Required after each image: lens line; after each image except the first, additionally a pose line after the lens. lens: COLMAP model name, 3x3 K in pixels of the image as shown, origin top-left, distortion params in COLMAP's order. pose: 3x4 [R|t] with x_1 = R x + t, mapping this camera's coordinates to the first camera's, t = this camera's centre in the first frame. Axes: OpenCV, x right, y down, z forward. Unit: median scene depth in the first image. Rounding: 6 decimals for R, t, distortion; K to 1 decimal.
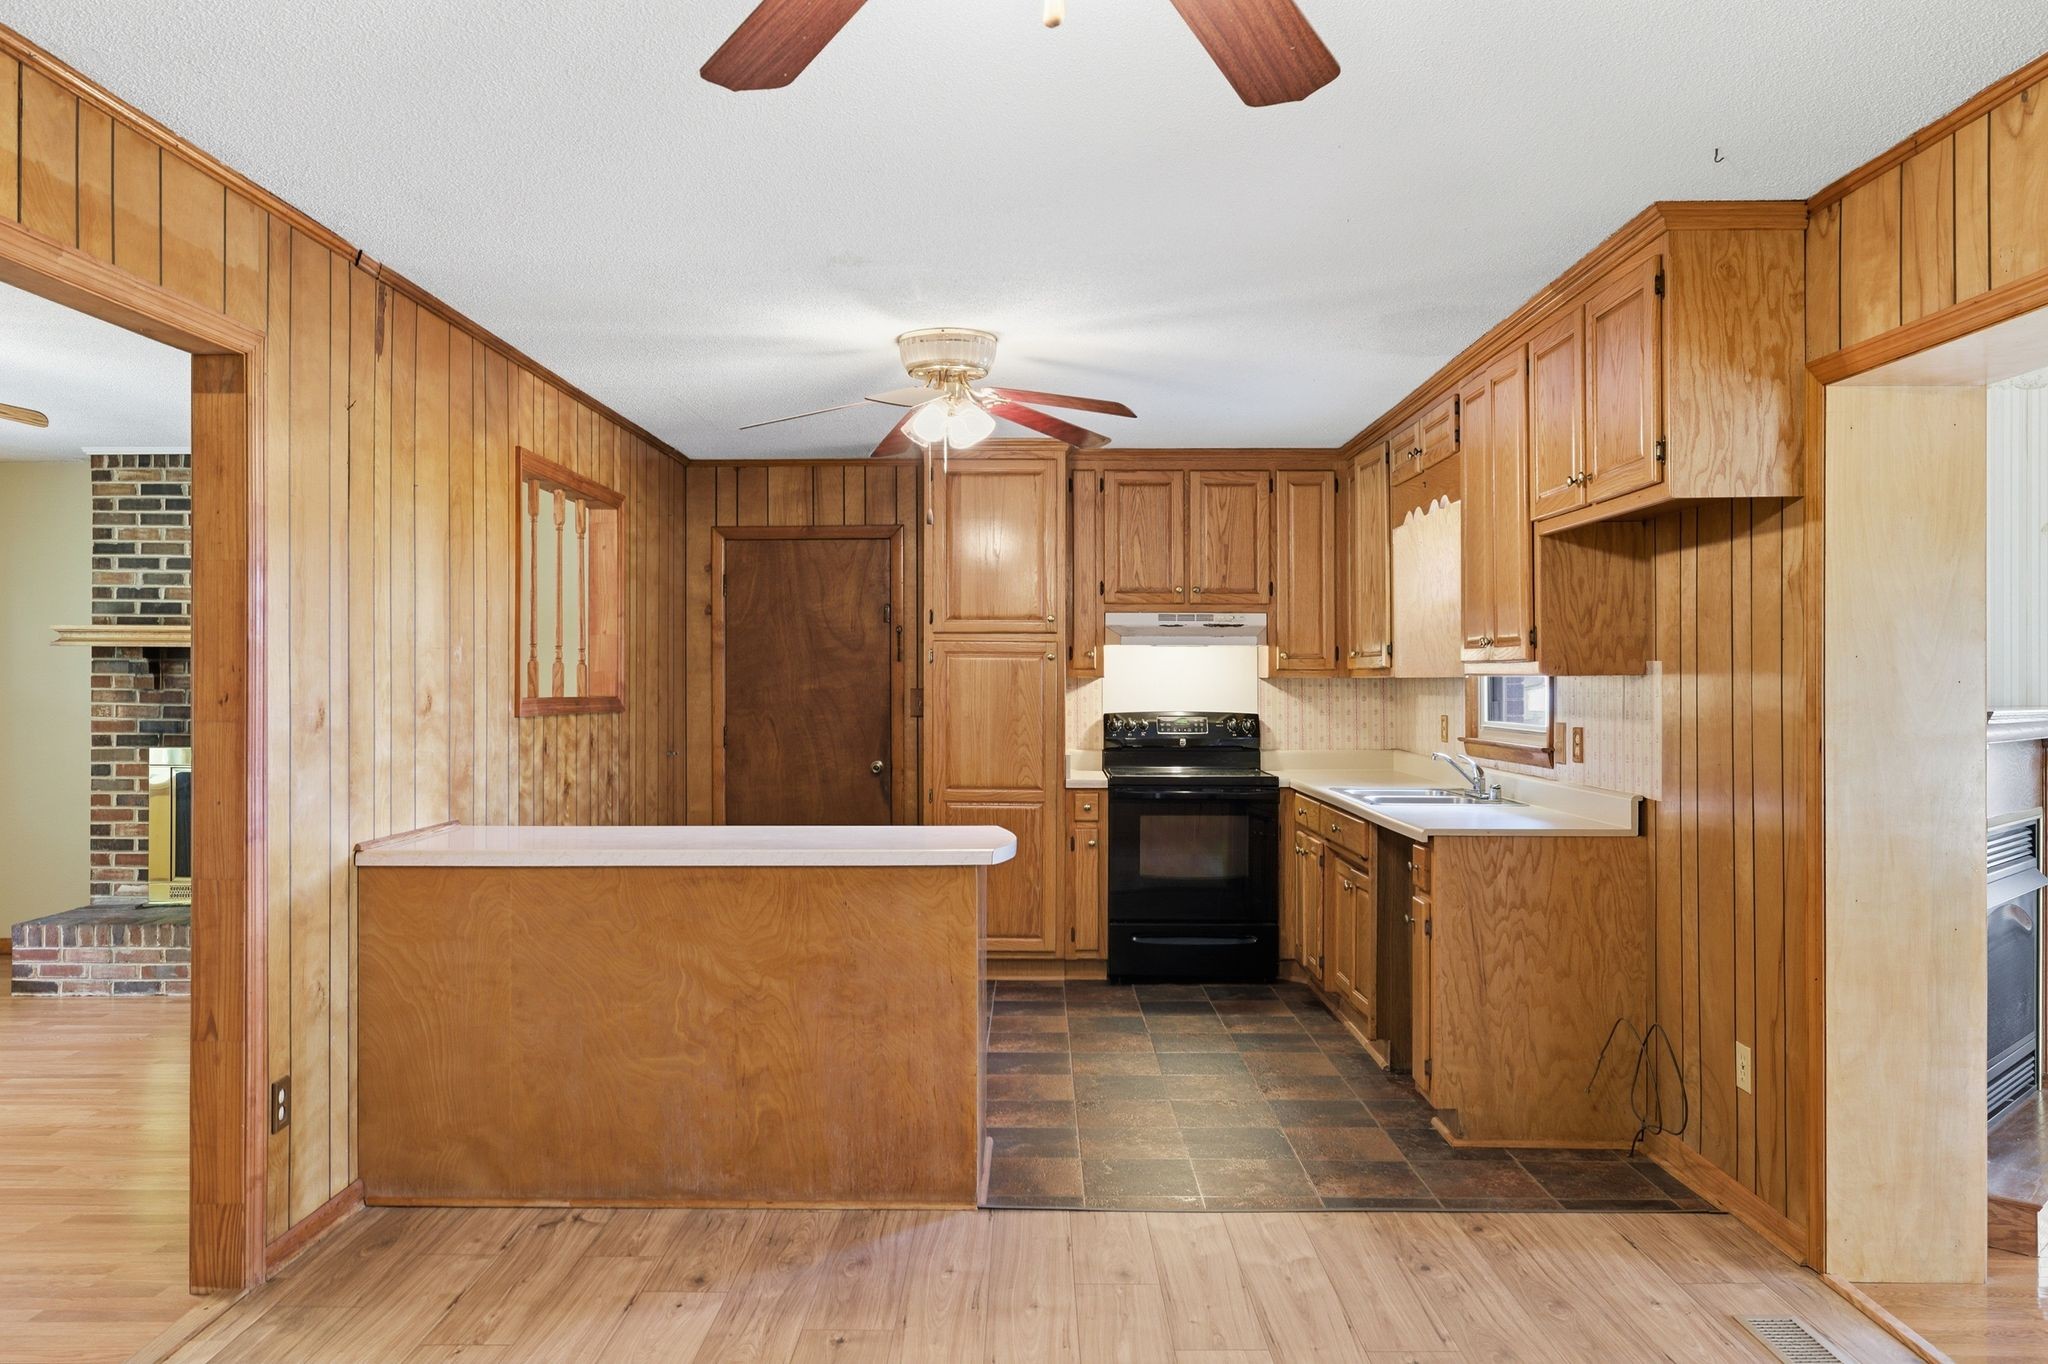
lens RADIAL K [[1515.3, 0, 1042.8], [0, 1515.3, 680.8], [0, 0, 1]] dist [0.000168, 0.008242]
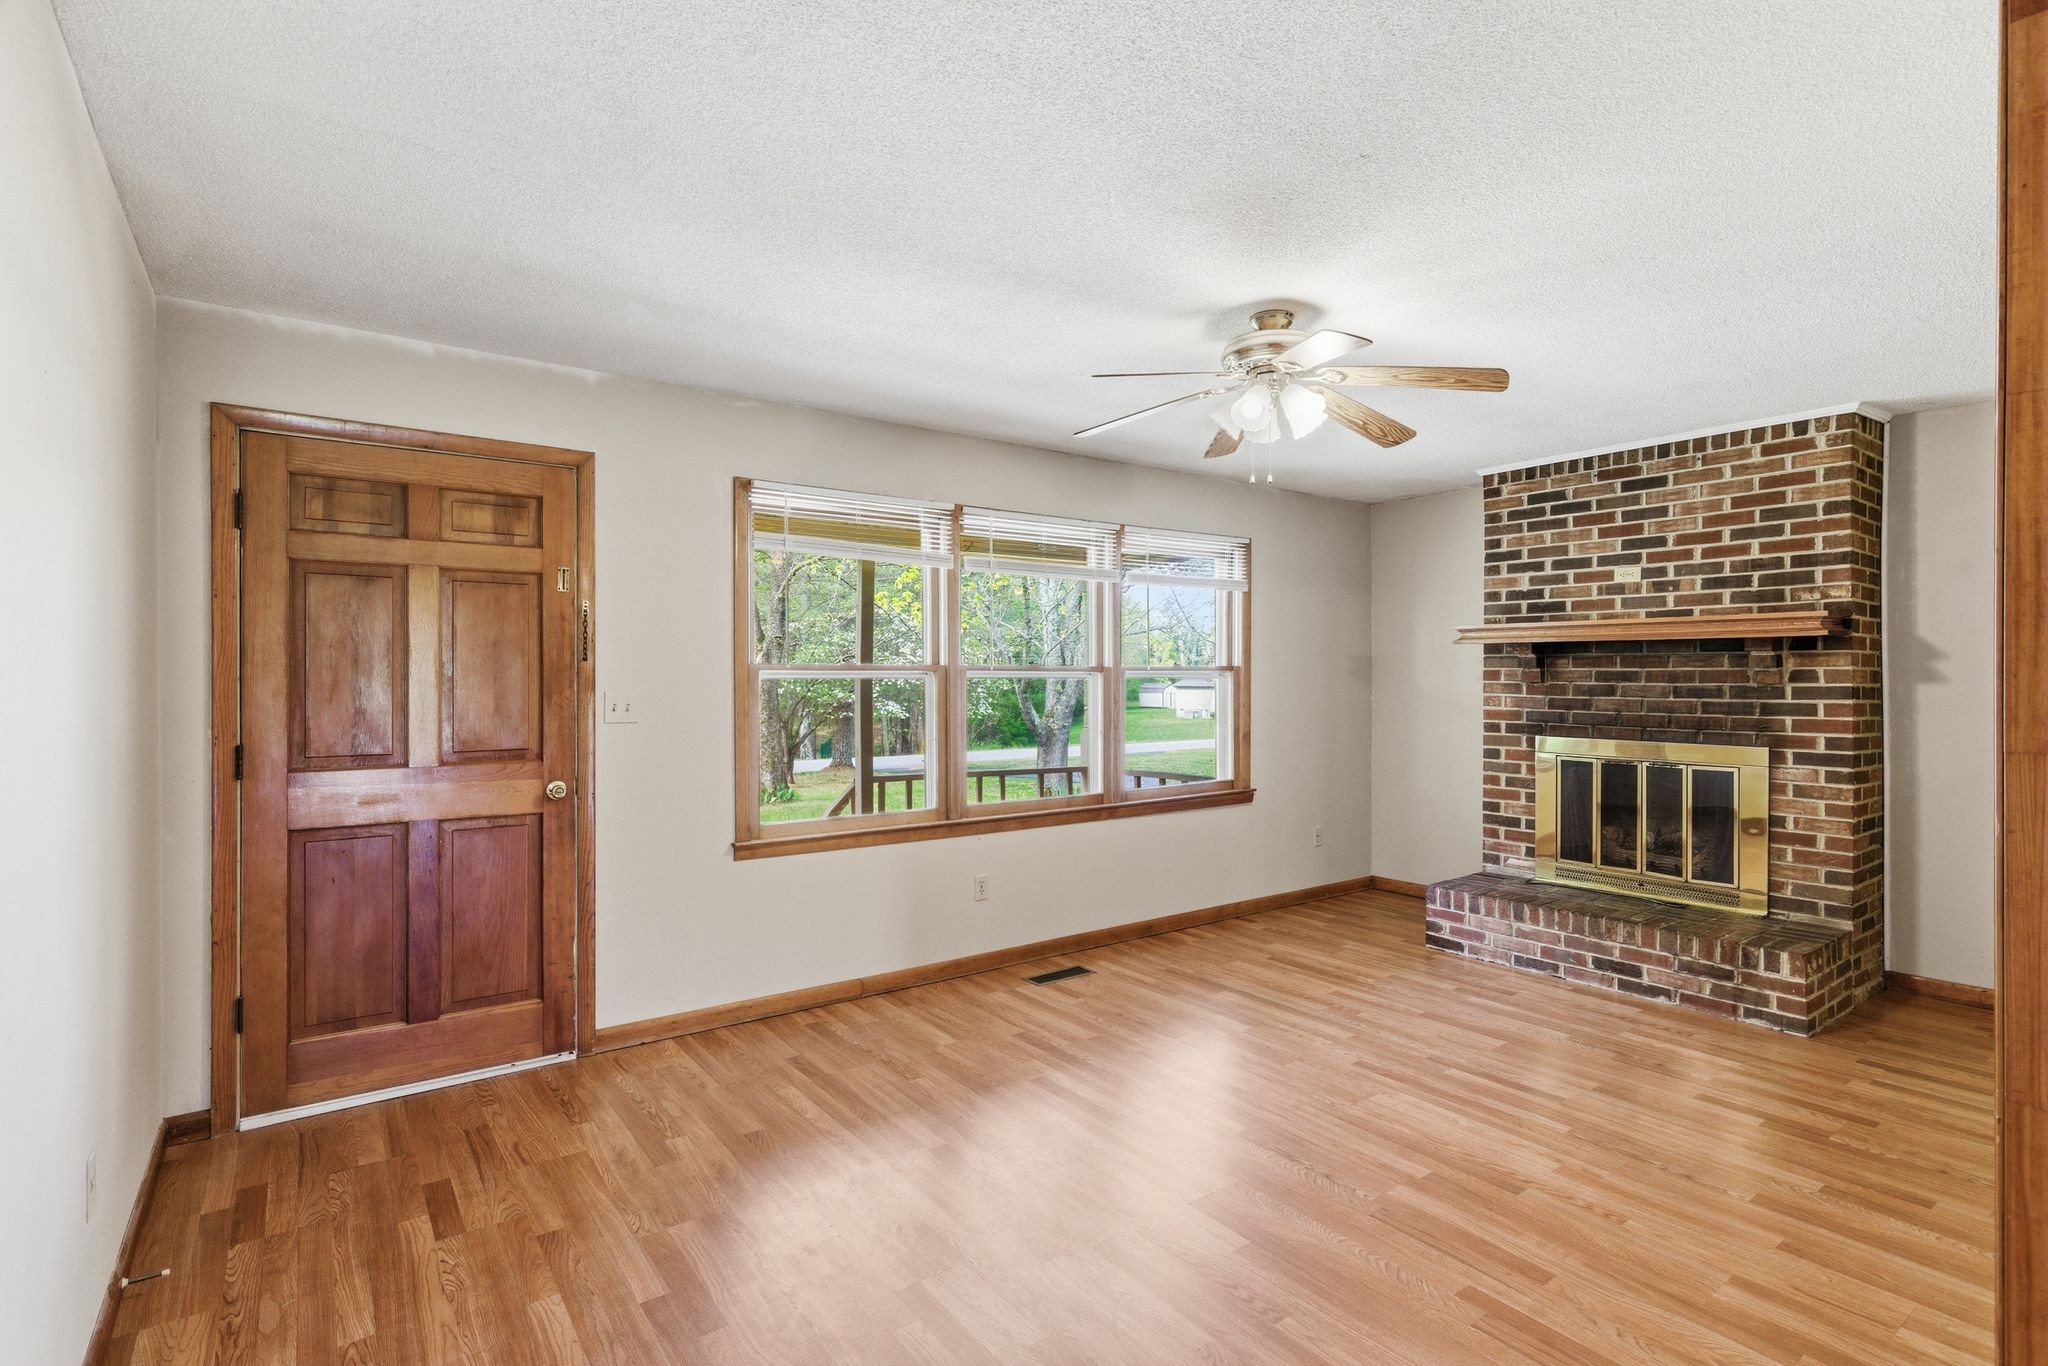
lens RADIAL K [[983.1, 0, 1007.0], [0, 983.1, 680.9], [0, 0, 1]] dist [0.010492, -0.001456]
pose [[0.583389, 0.002170, -0.812190, -0.234628], [0.000846, 0.999994, 0.003279, 0.002005], [0.812193, -0.002600, 0.583383, 0.277888]]
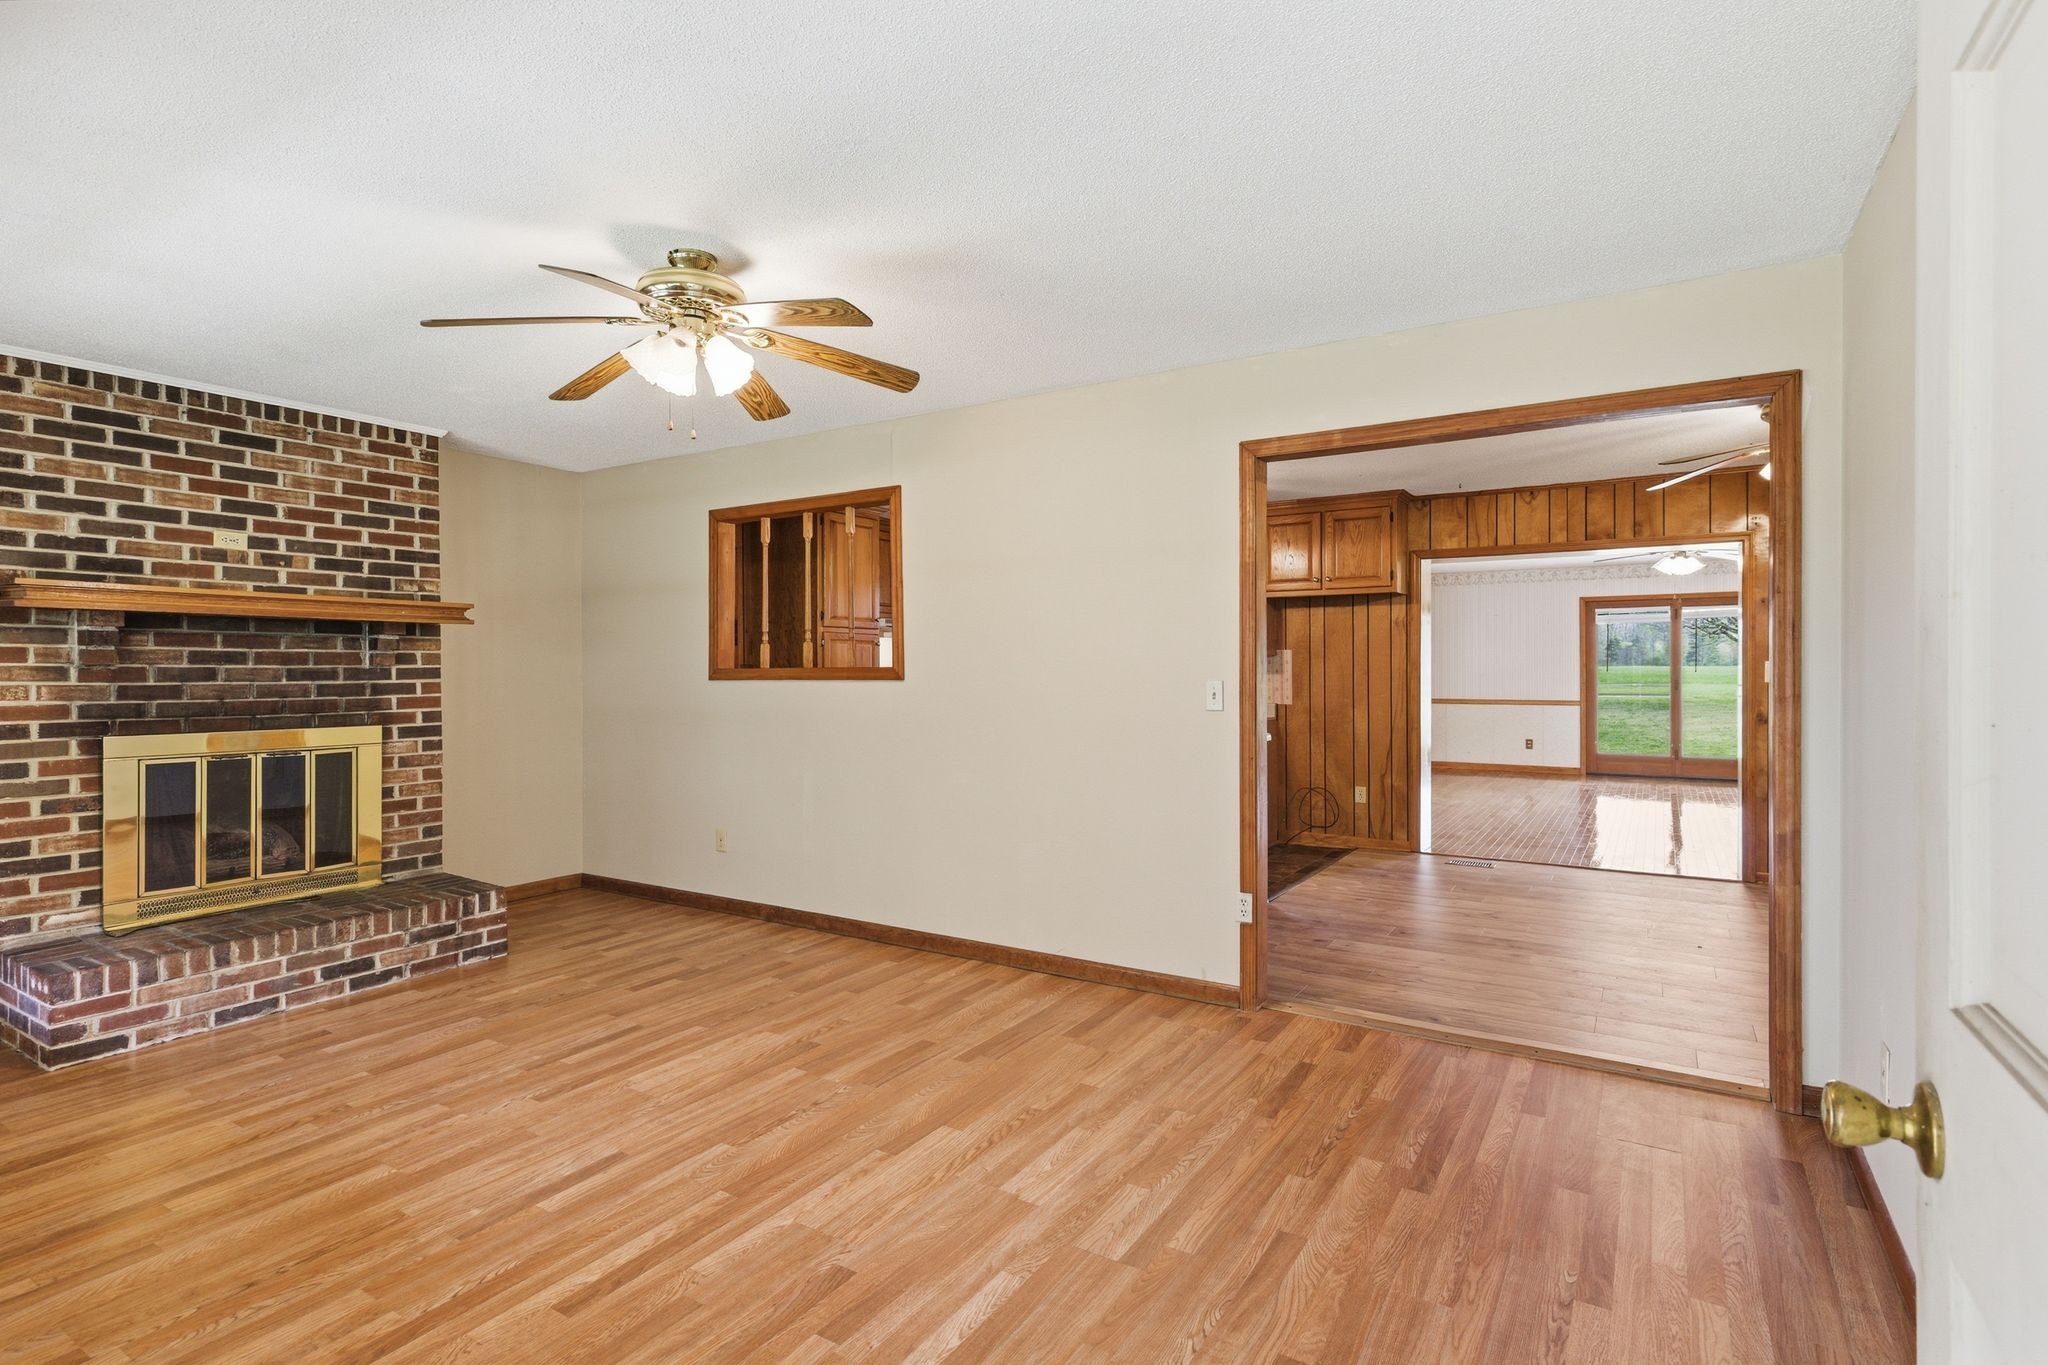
lens RADIAL K [[983.1, 0, 1051.4], [0, 983.1, 671.2], [0, 0, 1]] dist [0.010492, -0.001456]
pose [[0.526464, -0.005838, 0.850177, -0.767139], [0.004120, 0.999982, 0.004315, 0.008800], [-0.850187, 0.001231, 0.526479, 0.293643]]
